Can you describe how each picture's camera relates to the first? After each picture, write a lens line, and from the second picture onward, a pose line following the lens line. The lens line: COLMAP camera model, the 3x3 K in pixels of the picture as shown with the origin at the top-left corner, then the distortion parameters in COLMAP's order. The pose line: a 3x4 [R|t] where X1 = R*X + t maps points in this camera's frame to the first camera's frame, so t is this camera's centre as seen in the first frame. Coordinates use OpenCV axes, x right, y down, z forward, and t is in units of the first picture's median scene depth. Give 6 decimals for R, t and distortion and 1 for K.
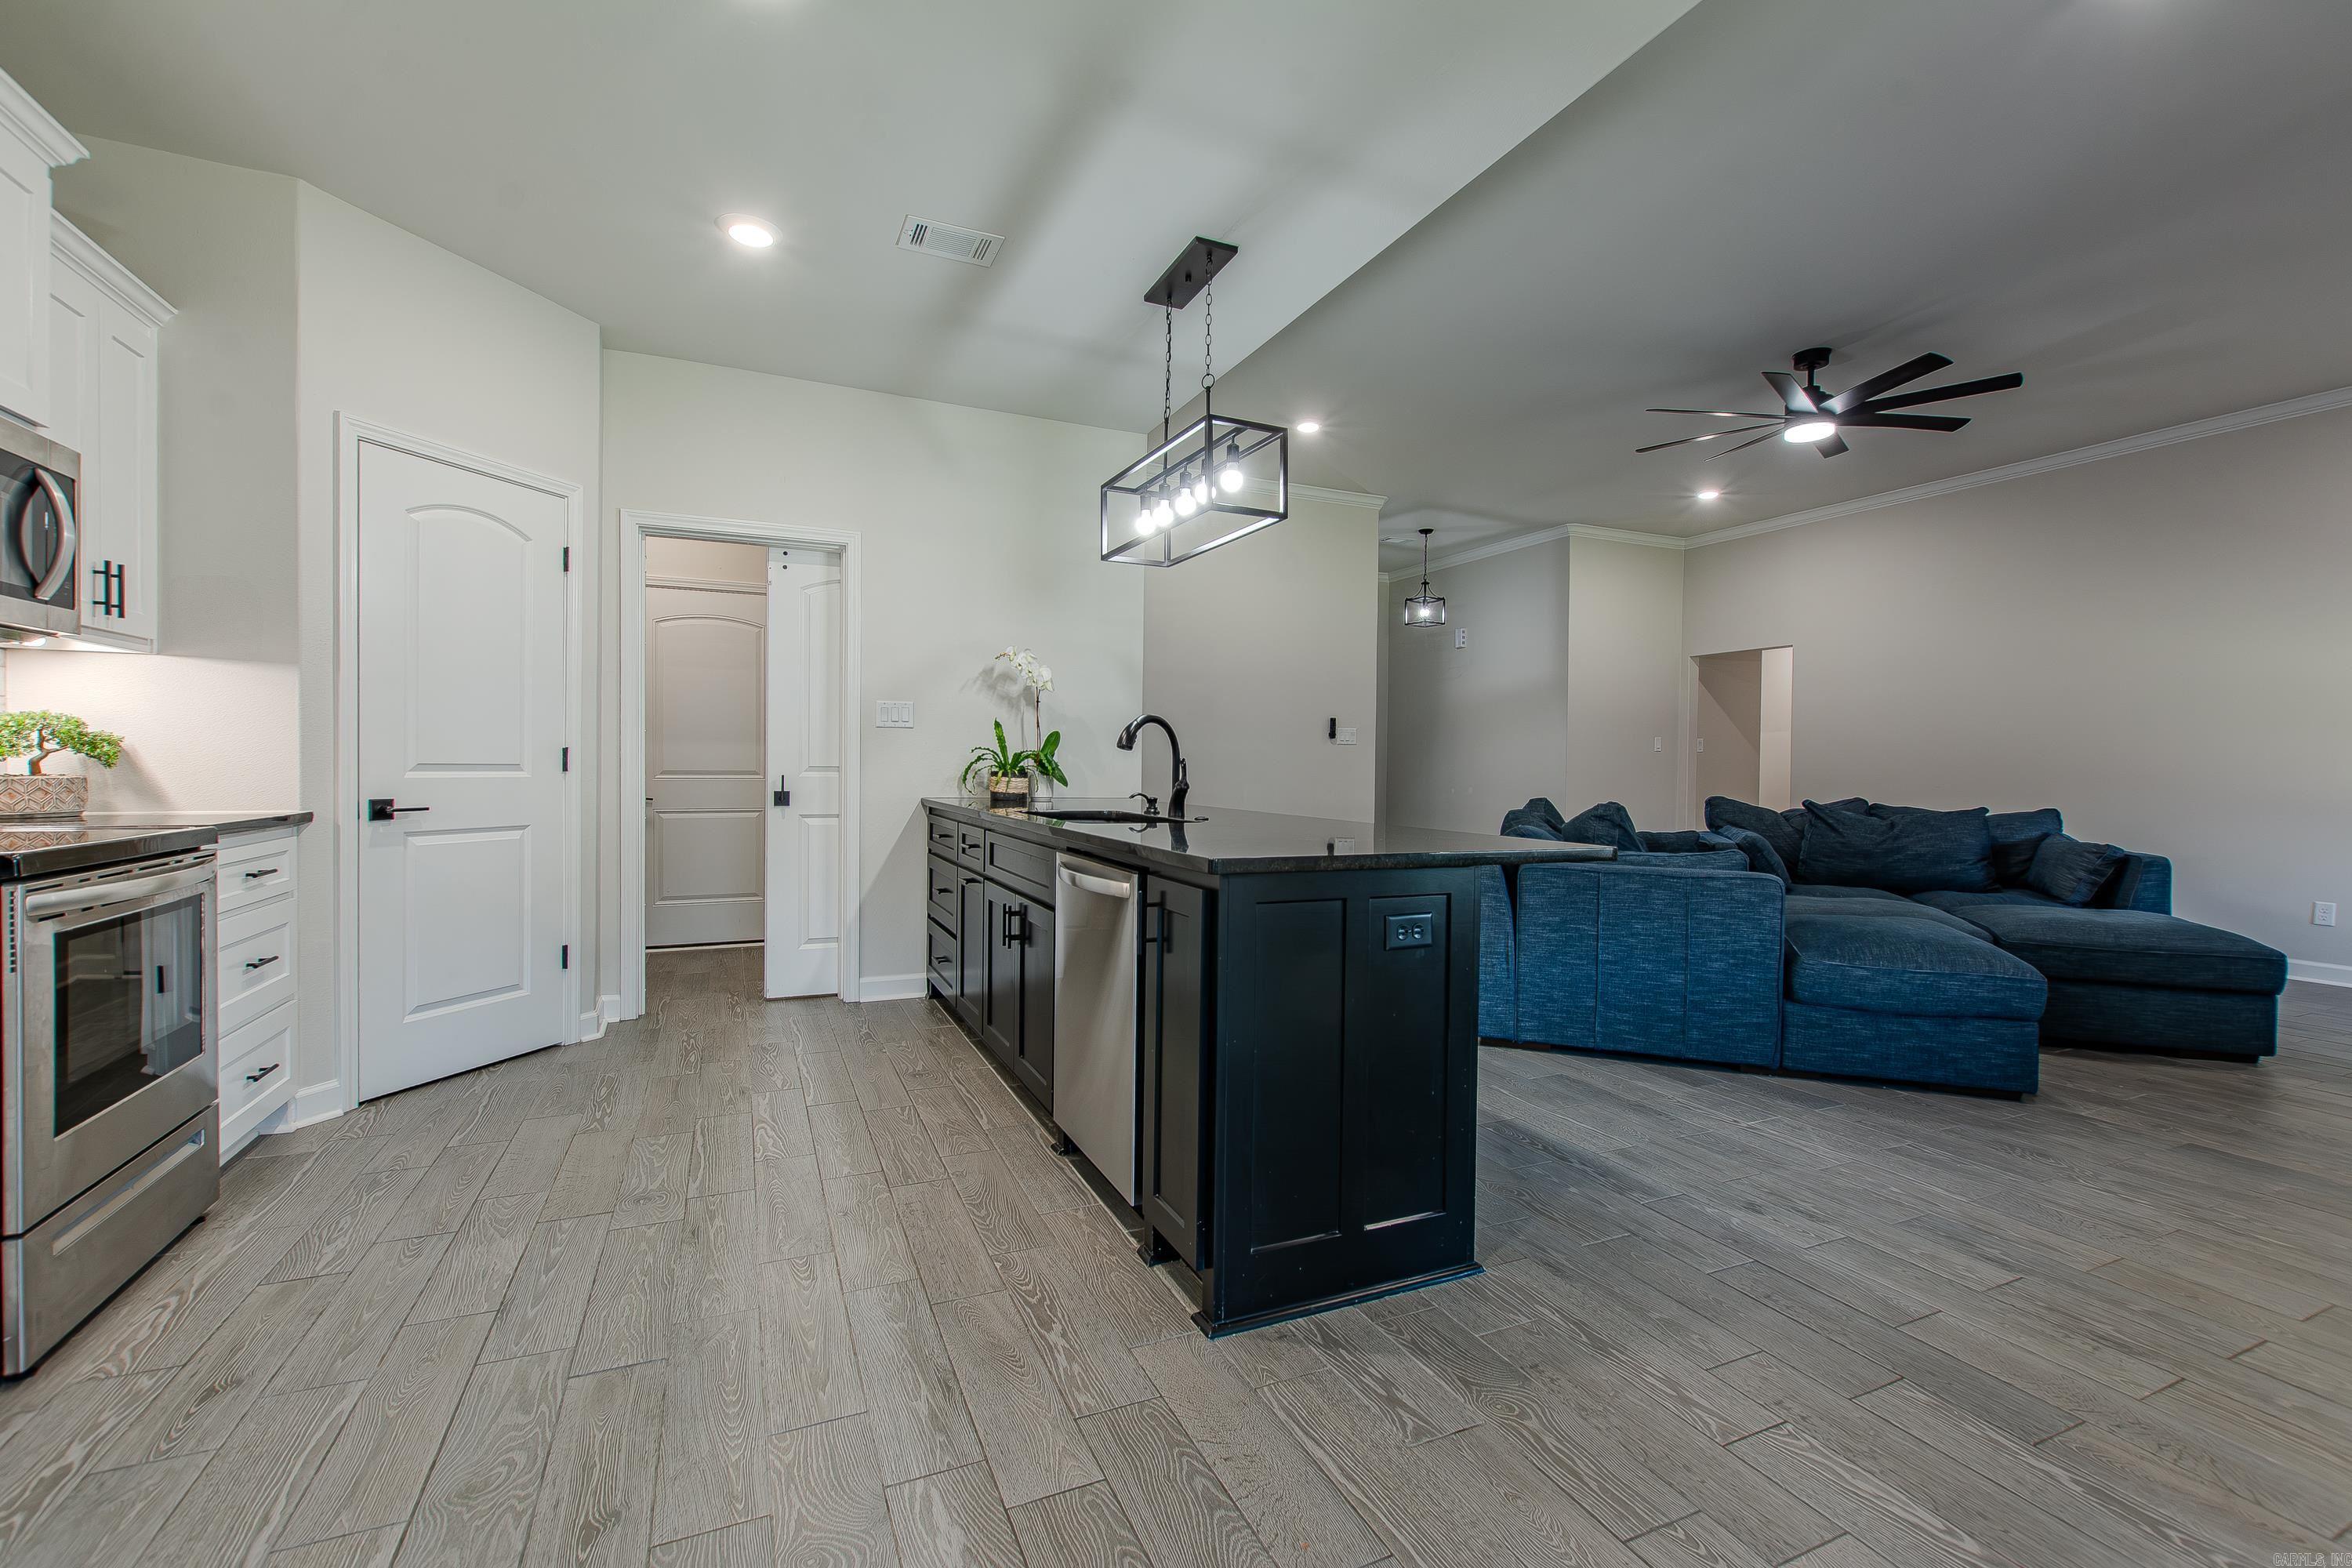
lens RADIAL K [[1014.0, 0, 1188.0], [0, 1014.0, 779.1], [0, 0, 1]] dist [0.006446, -0.003542]
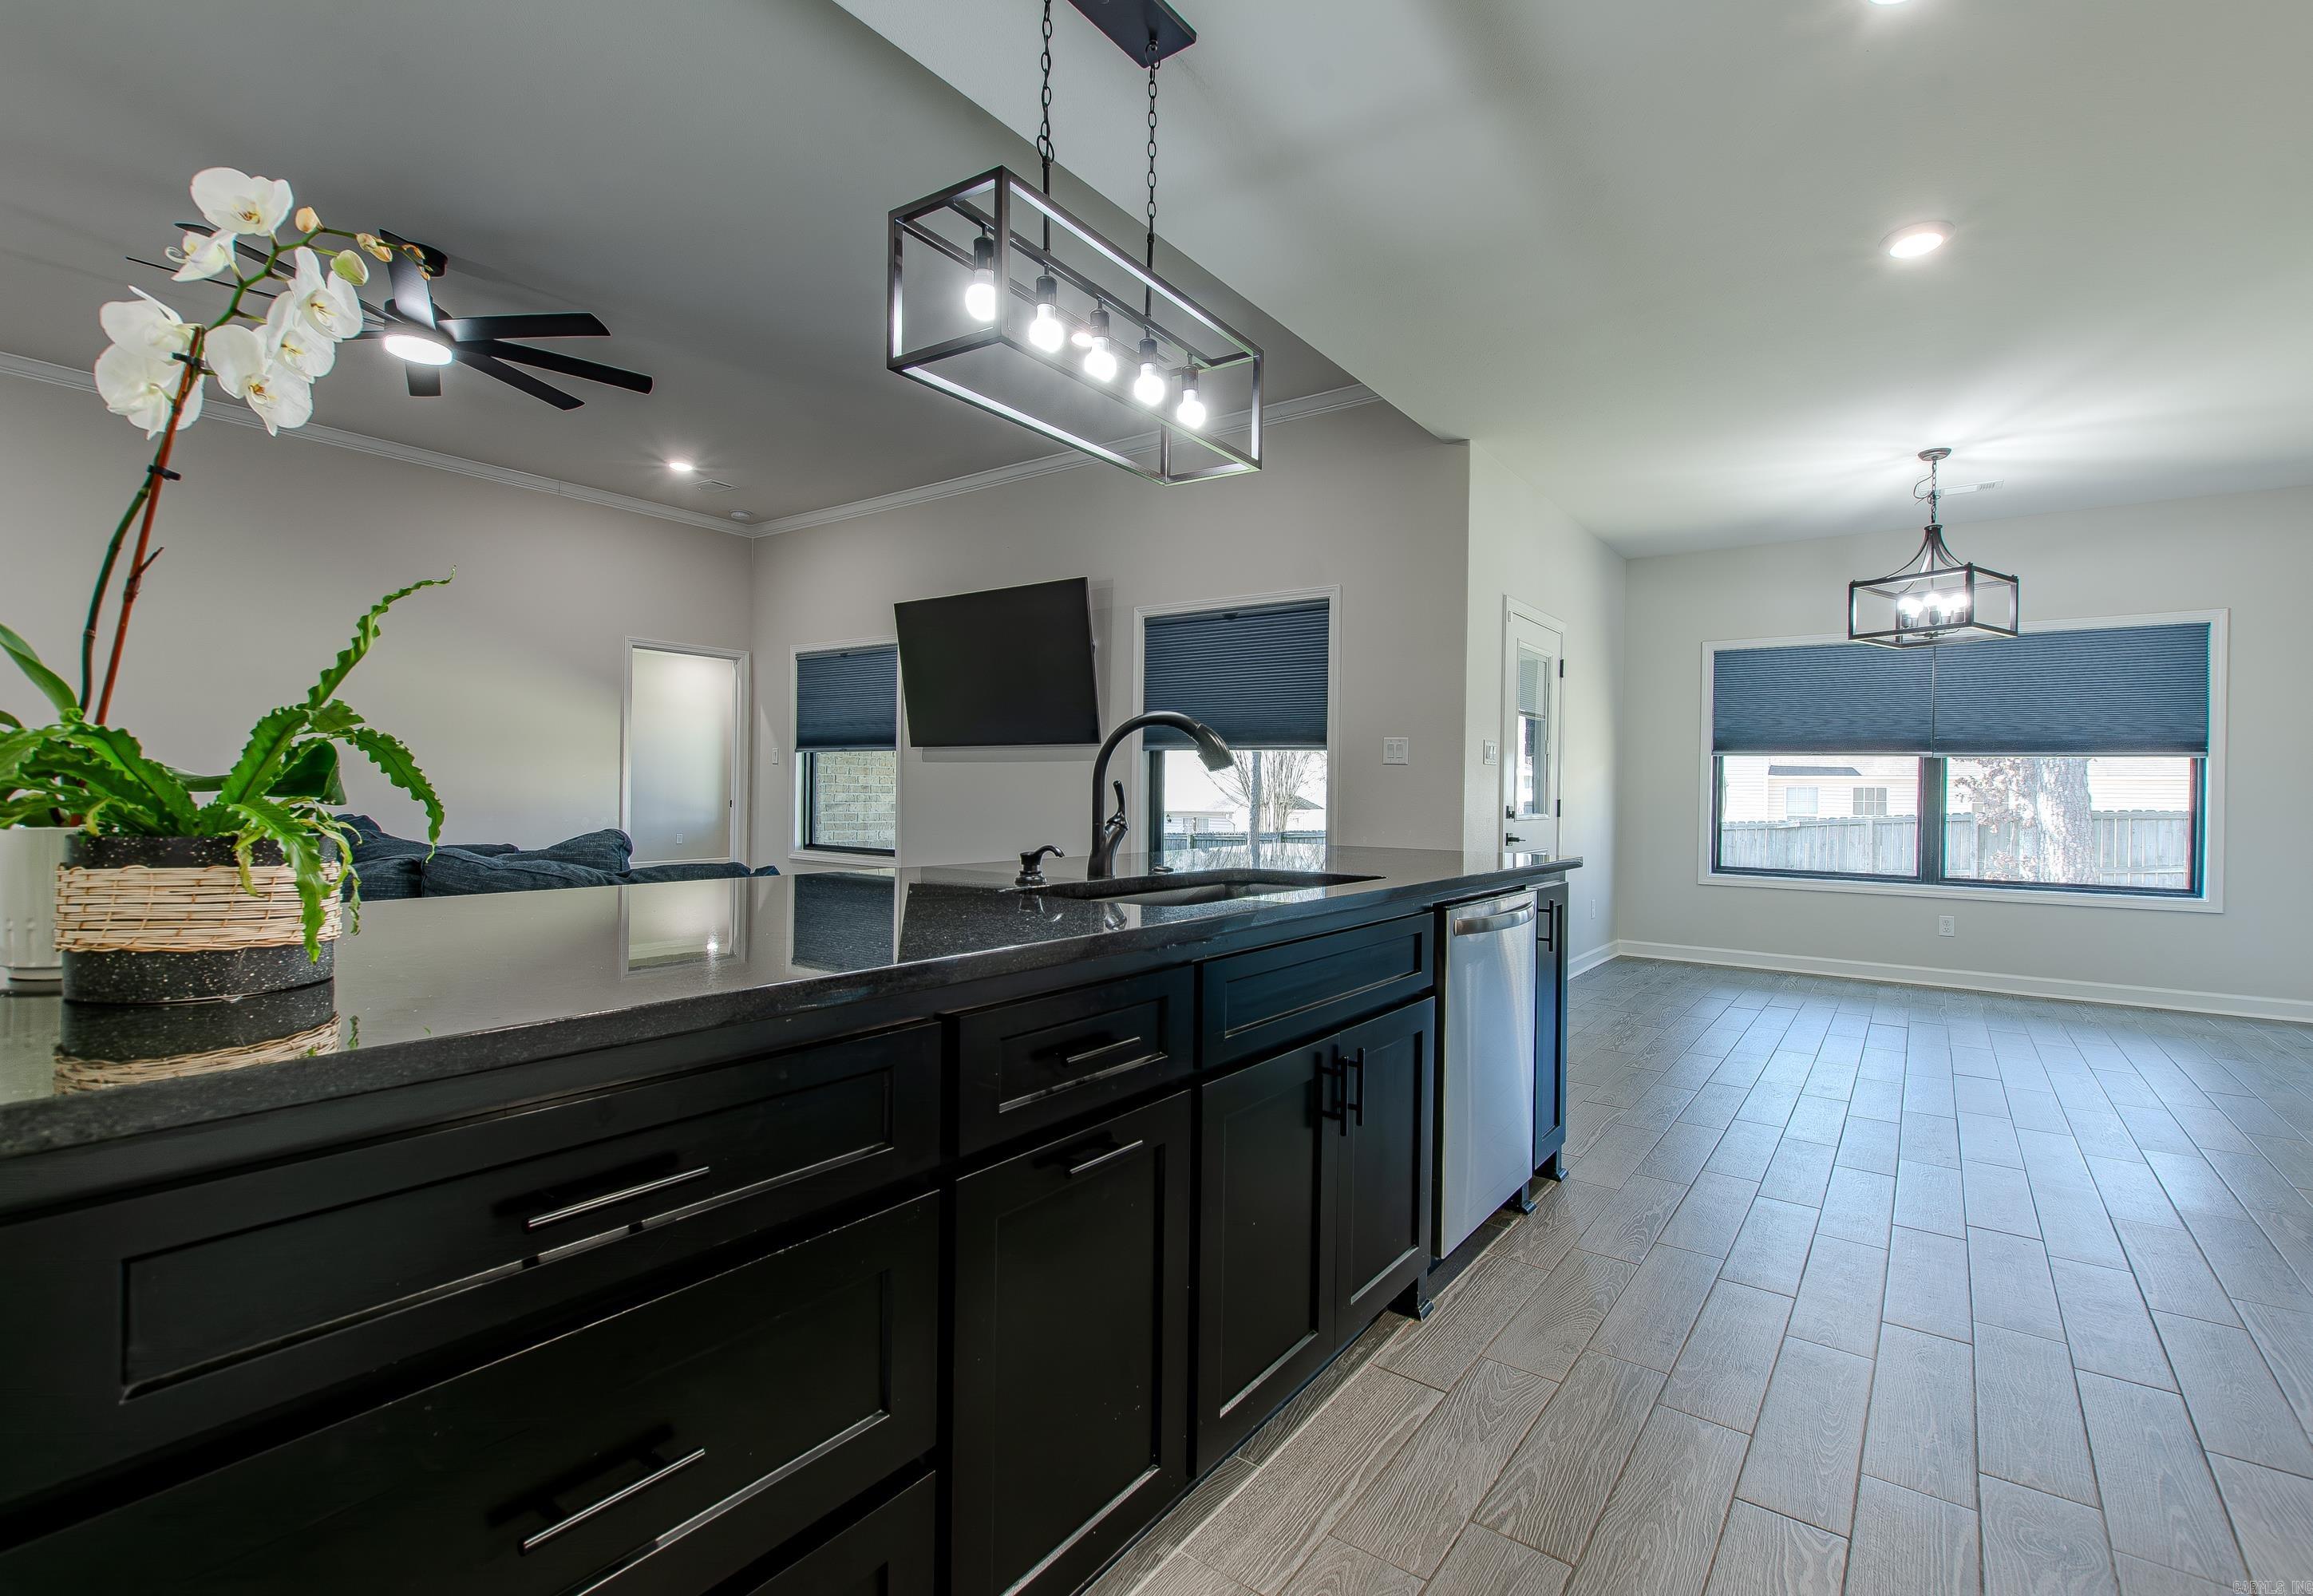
lens RADIAL K [[1038.8, 0, 1211.3], [0, 1038.8, 792.6], [0, 0, 1]] dist [0.003946, -0.000746]
pose [[-0.510820, -0.021081, 0.859429, -0.510139], [-0.007644, 0.999771, 0.019979, -0.022909], [-0.859654, 0.003636, -0.510865, 1.113013]]
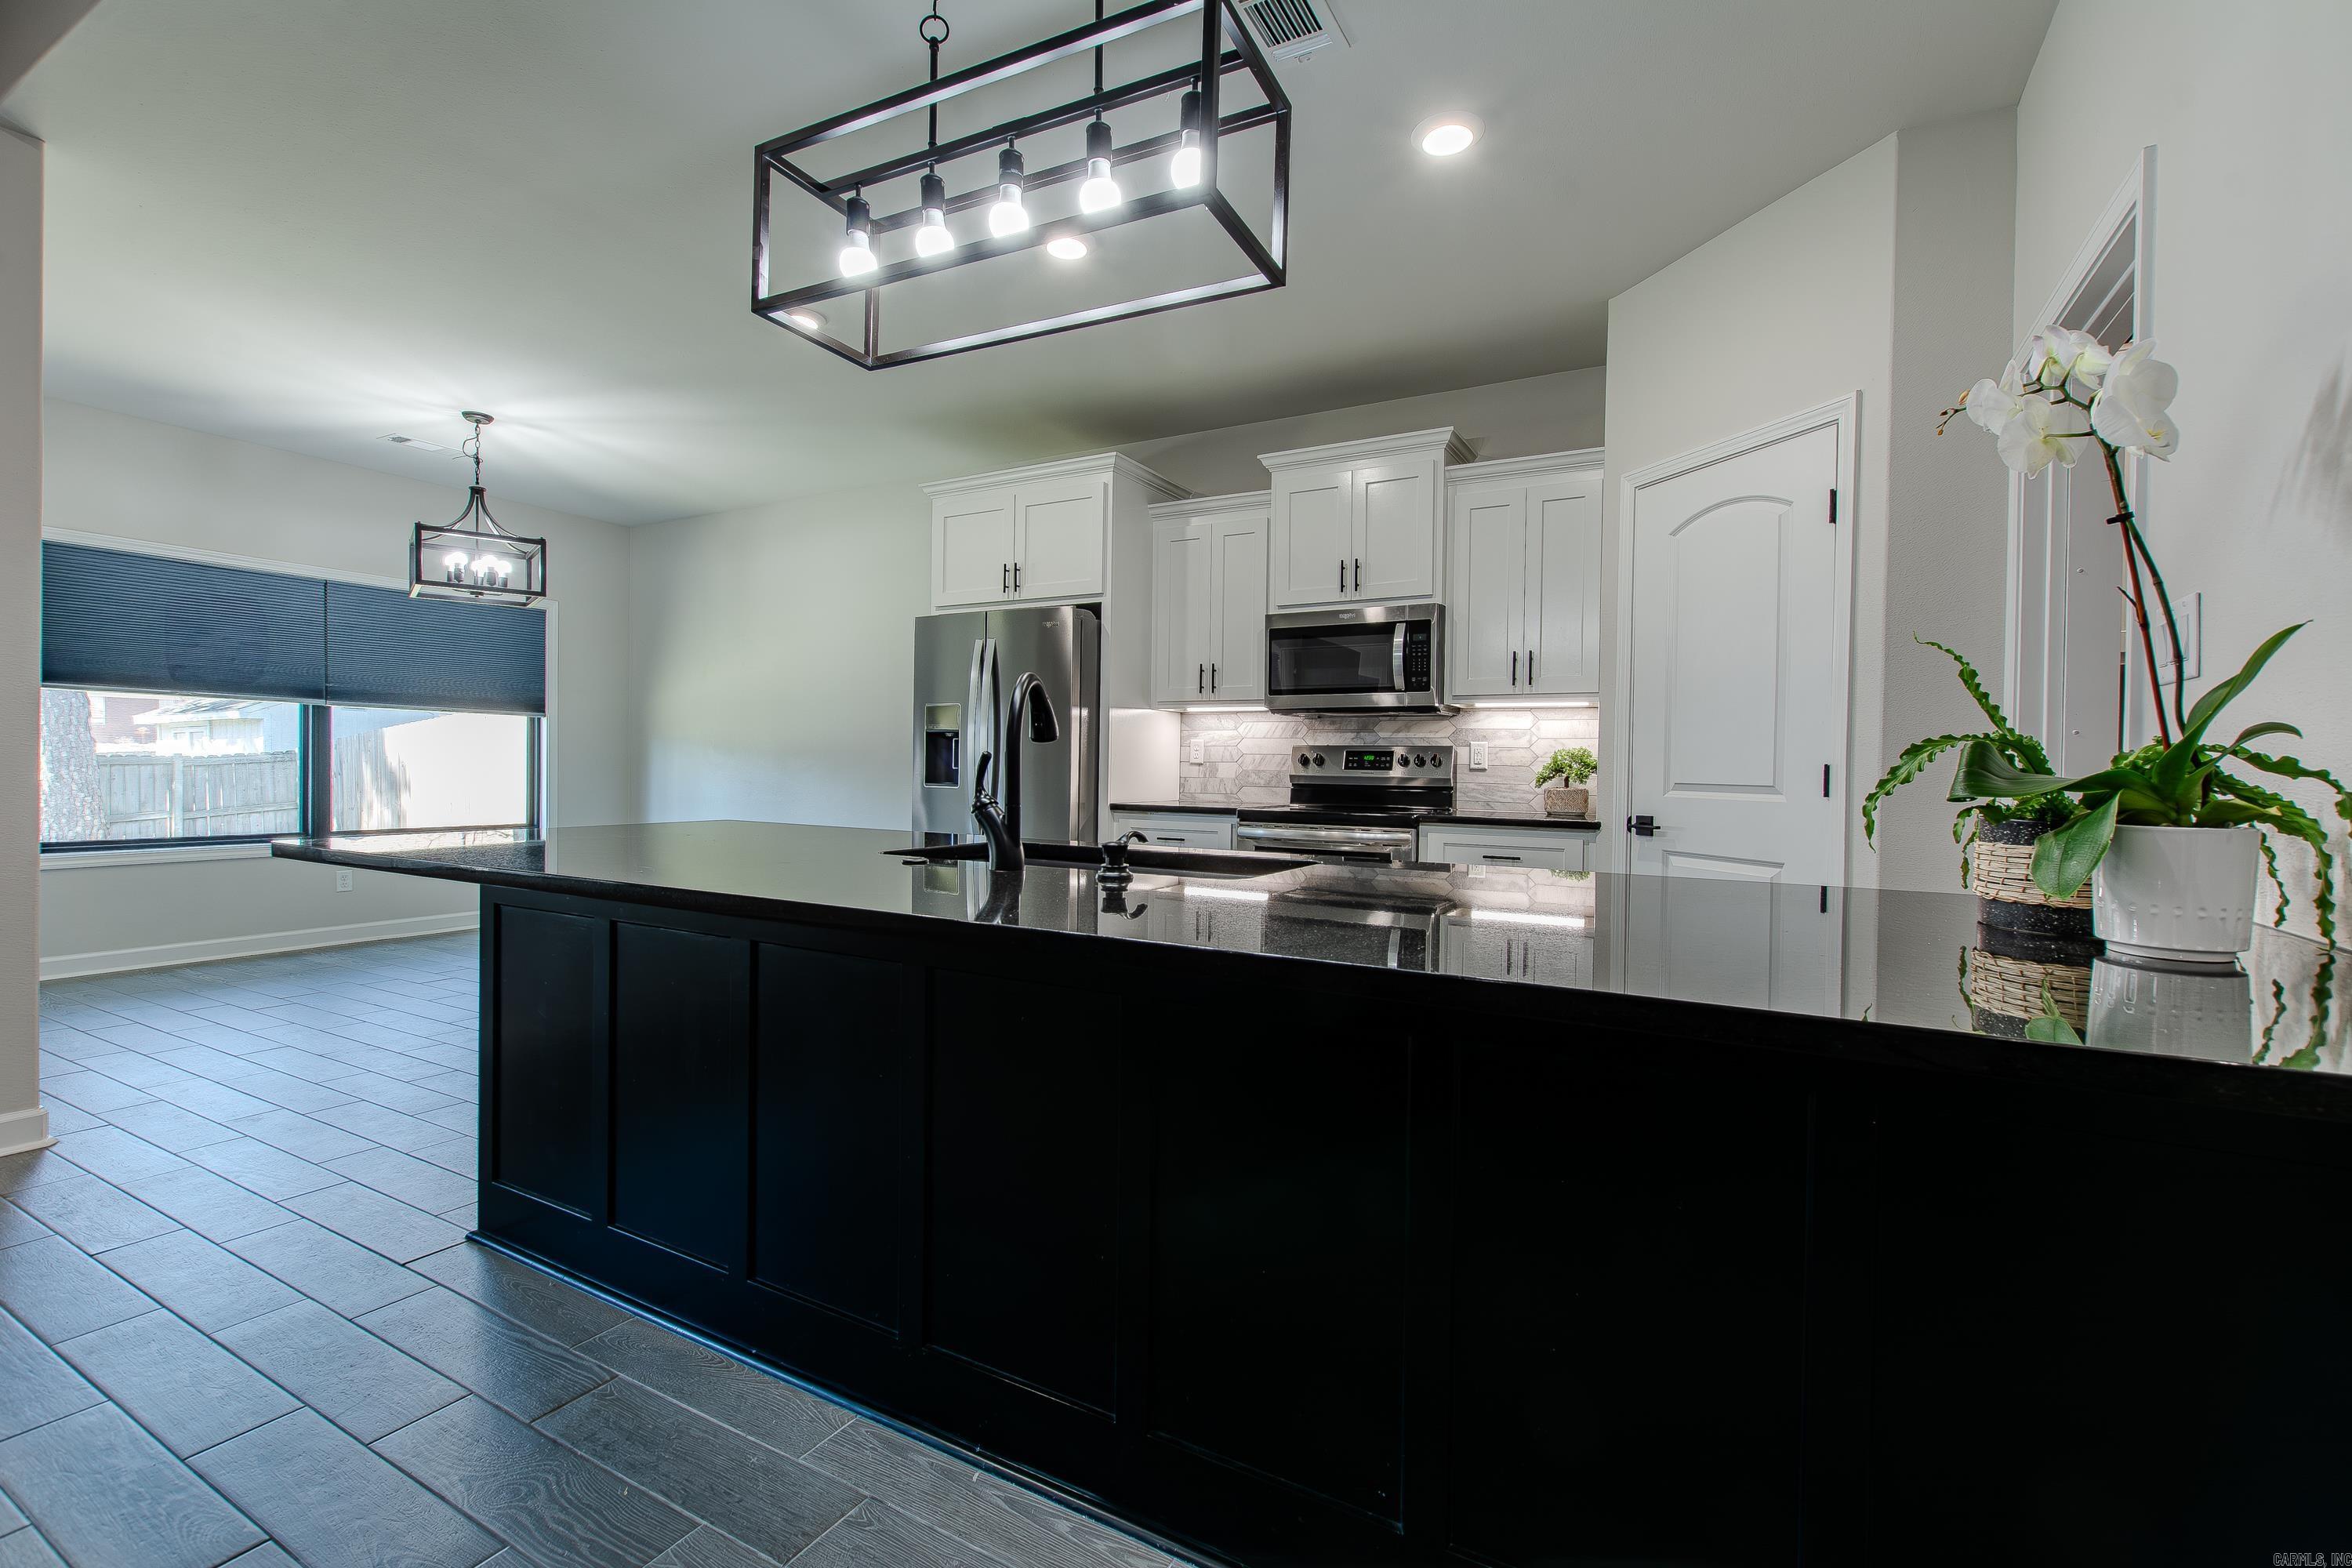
lens RADIAL K [[1014.0, 0, 1183.5], [0, 1014.0, 781.0], [0, 0, 1]] dist [0.006446, -0.003542]
pose [[-0.801689, -0.015942, -0.597529, 0.187691], [-0.034756, 0.999196, 0.019973, -0.017165], [0.596730, 0.036779, -0.801599, 1.273629]]
